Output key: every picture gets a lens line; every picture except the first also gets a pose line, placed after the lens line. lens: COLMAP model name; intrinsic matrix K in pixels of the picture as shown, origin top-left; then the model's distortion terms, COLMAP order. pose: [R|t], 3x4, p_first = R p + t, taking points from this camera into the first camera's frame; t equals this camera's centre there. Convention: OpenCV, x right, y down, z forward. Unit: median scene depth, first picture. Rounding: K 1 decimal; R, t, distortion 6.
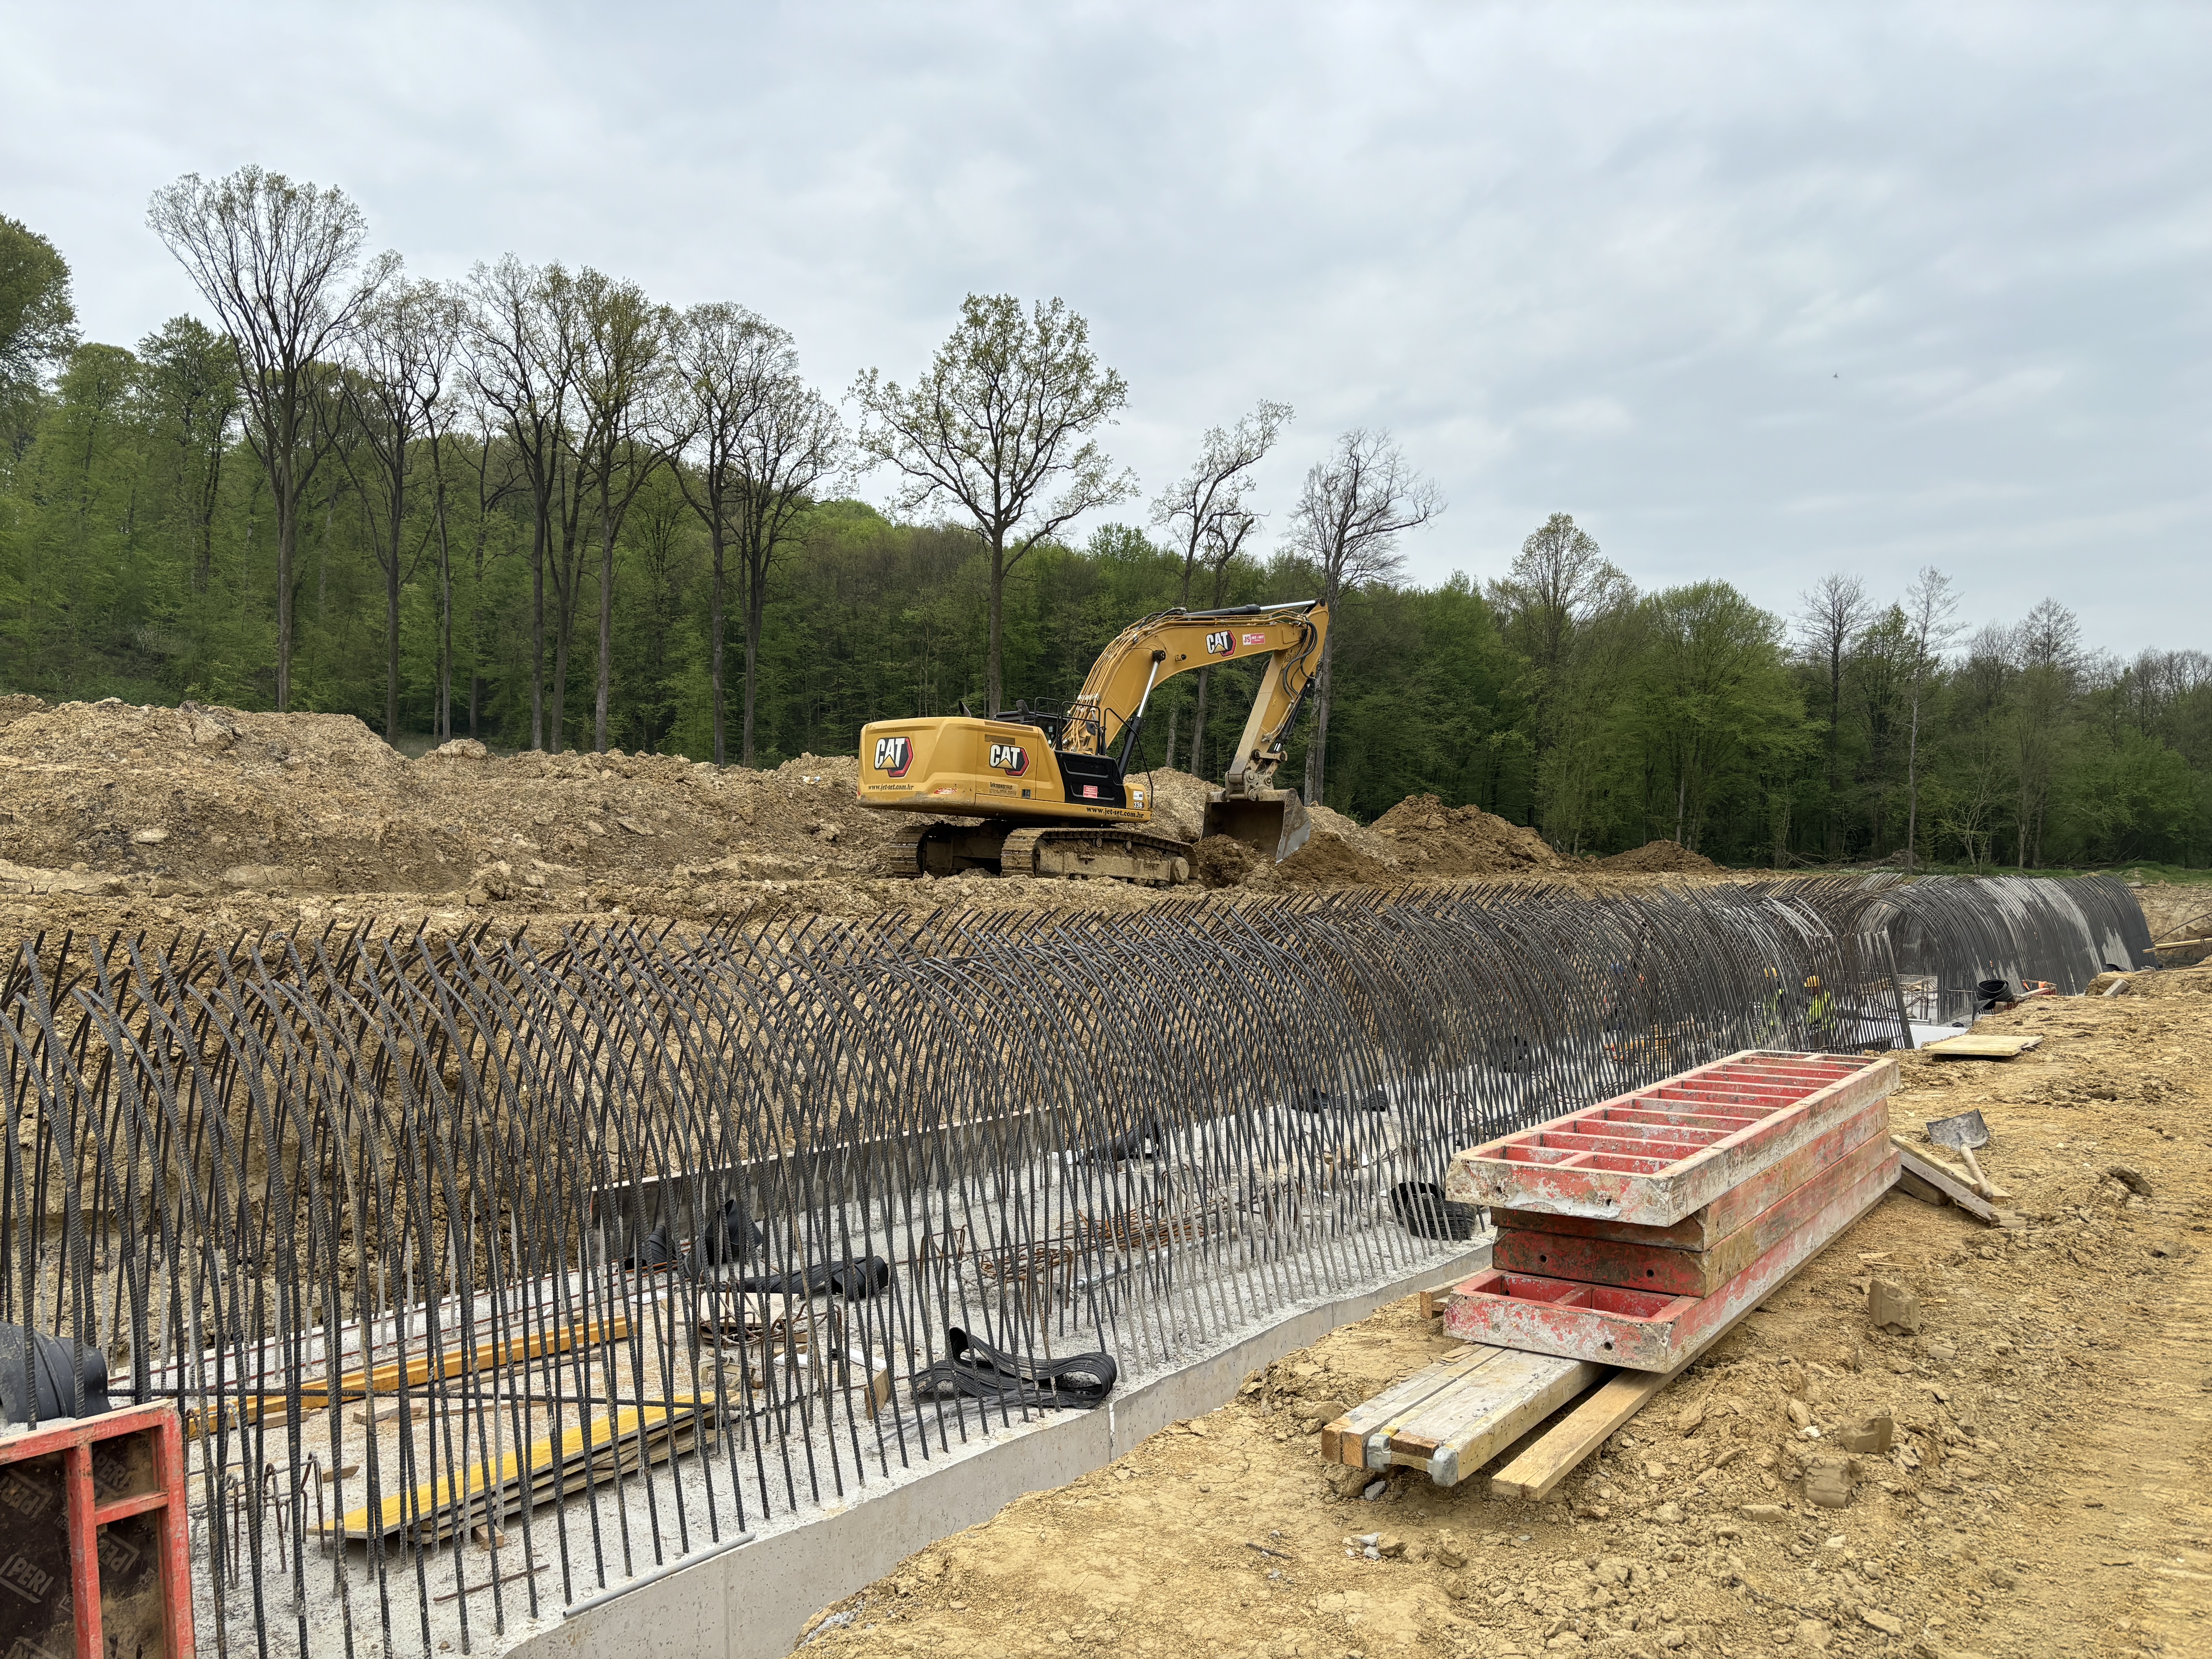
lens RADIAL K [[1689.4, 0, 1094.3], [0, 1689.4, 831.6], [0, 0, 1]] dist [0.024782, 0.001154]
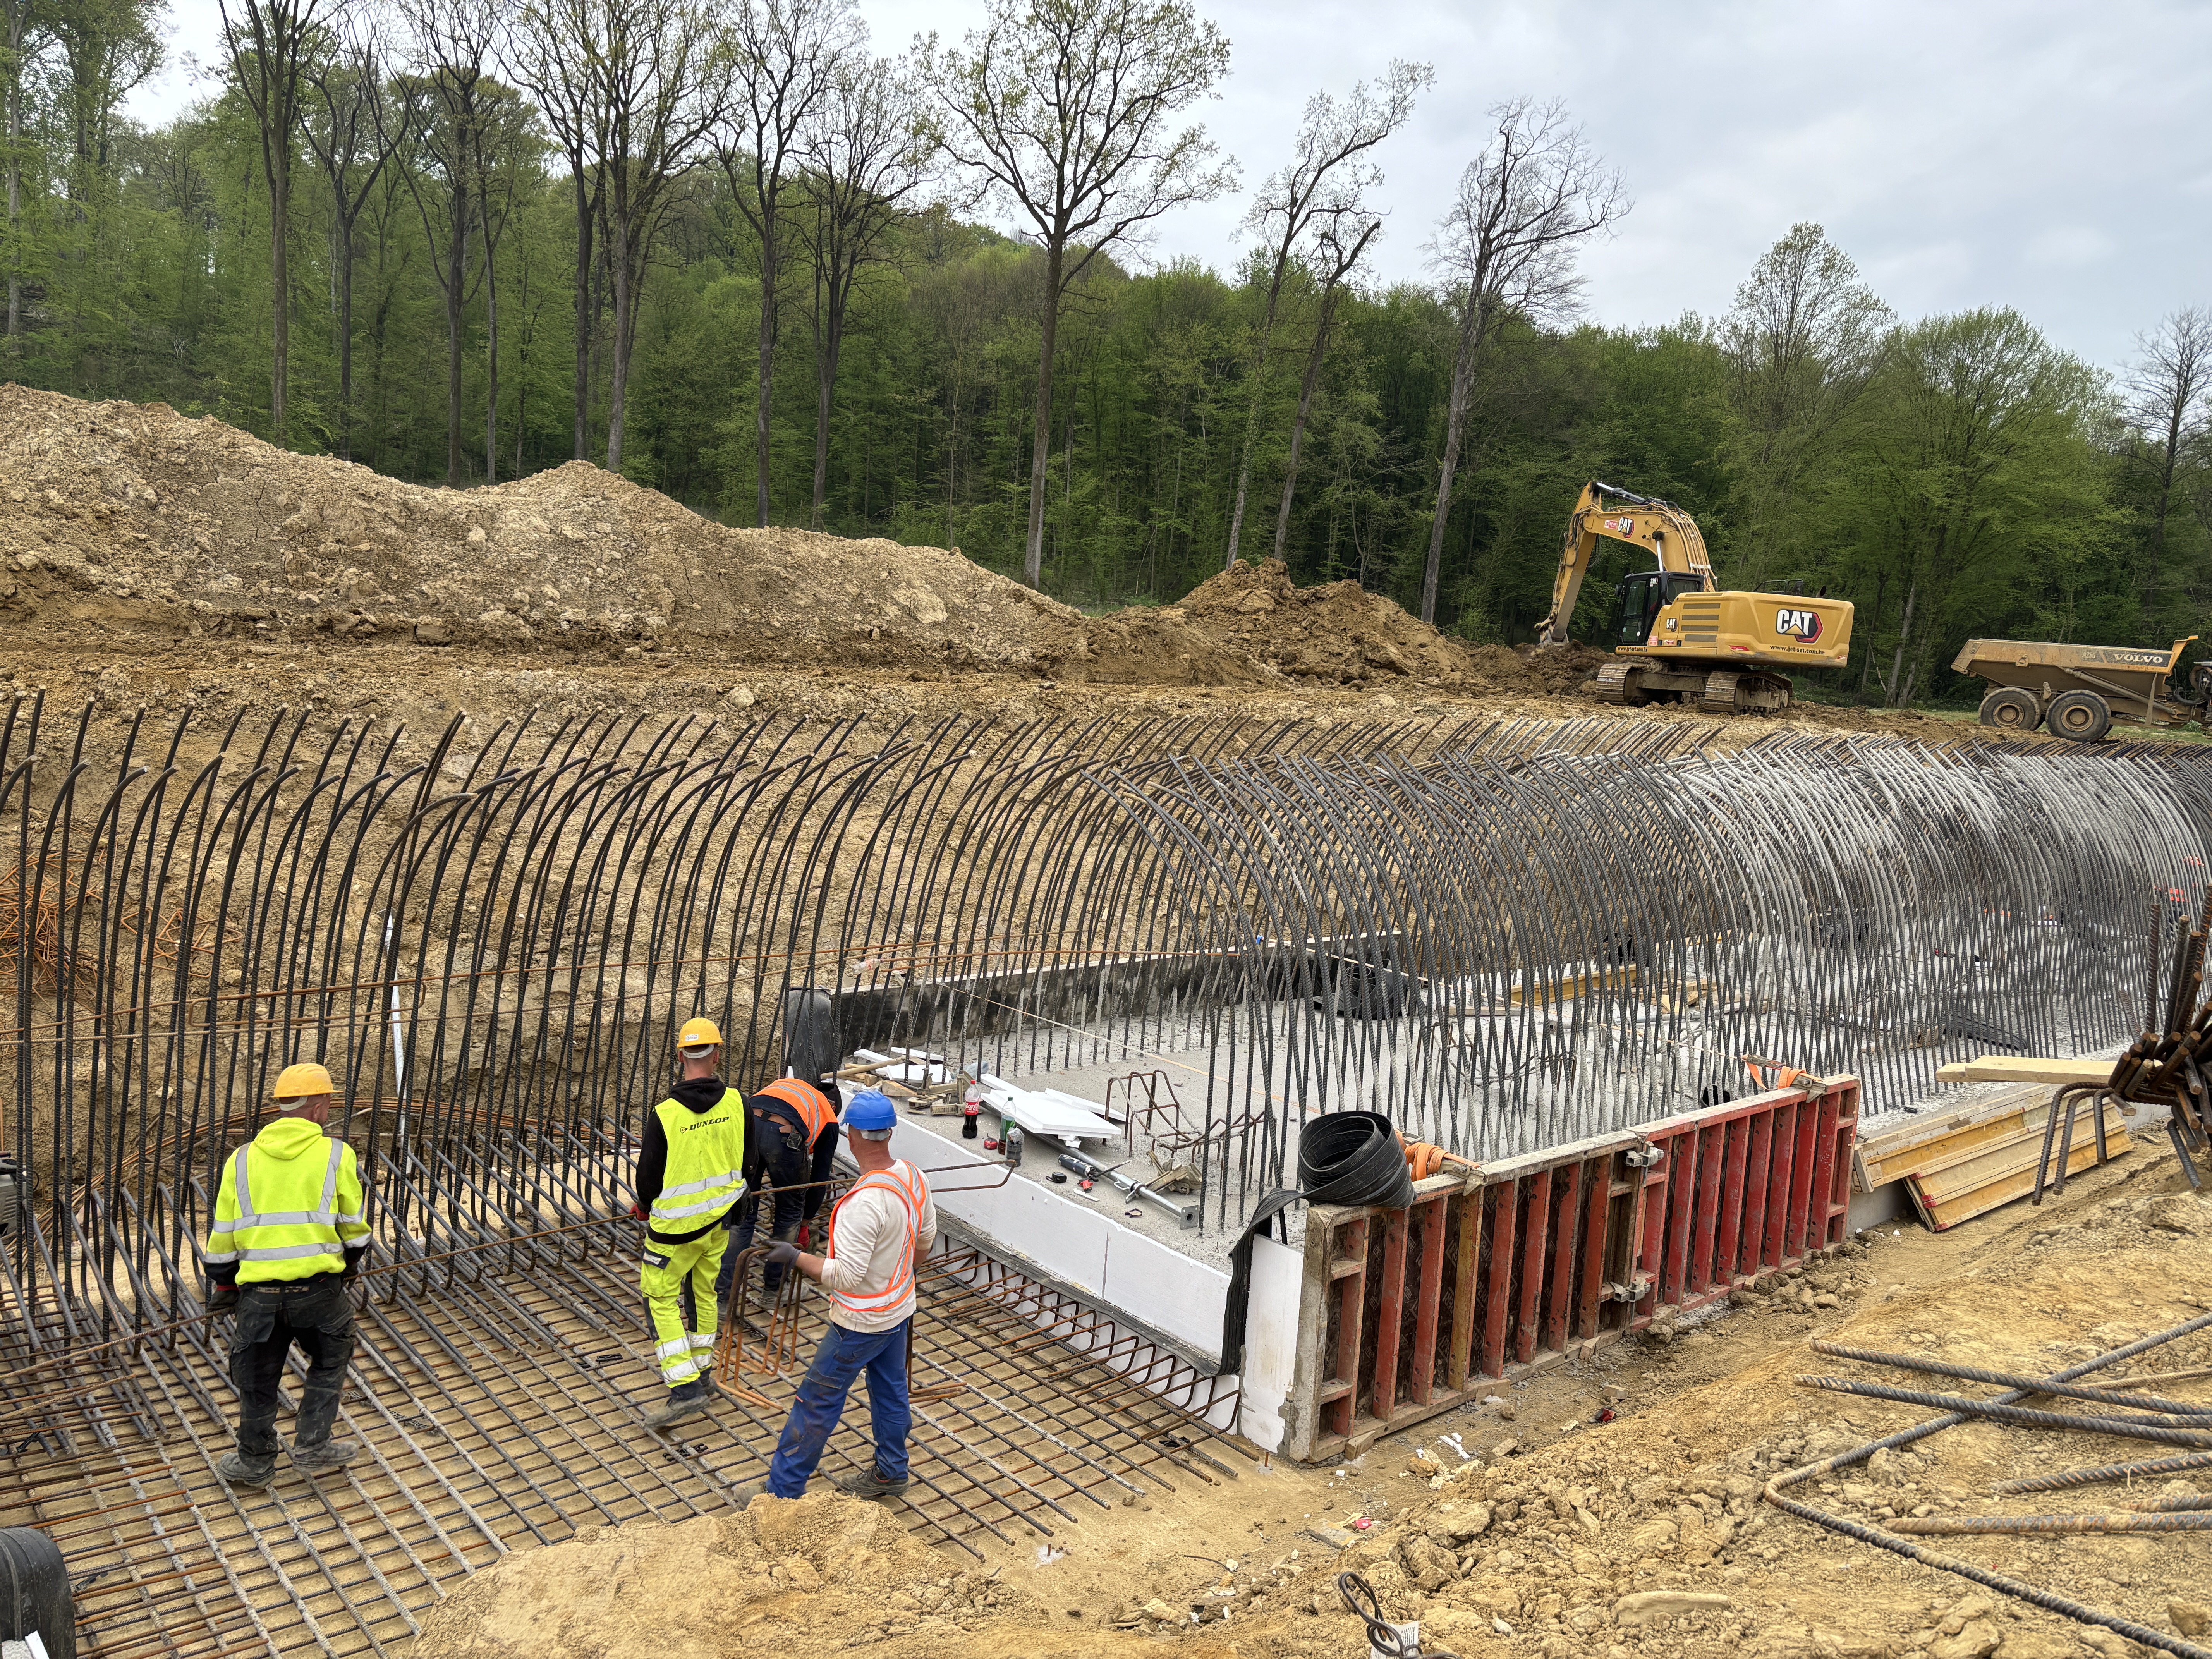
lens RADIAL K [[1624.2, 0, 1106.0], [0, 1624.2, 829.5], [0, 0, 1]] dist [0.004075, -0.003014]
pose [[0.973740, 0.084251, -0.211500, 0.154536], [-0.057767, 0.990036, 0.128423, 0.004388], [0.220212, -0.112833, 0.968904, 0.210607]]
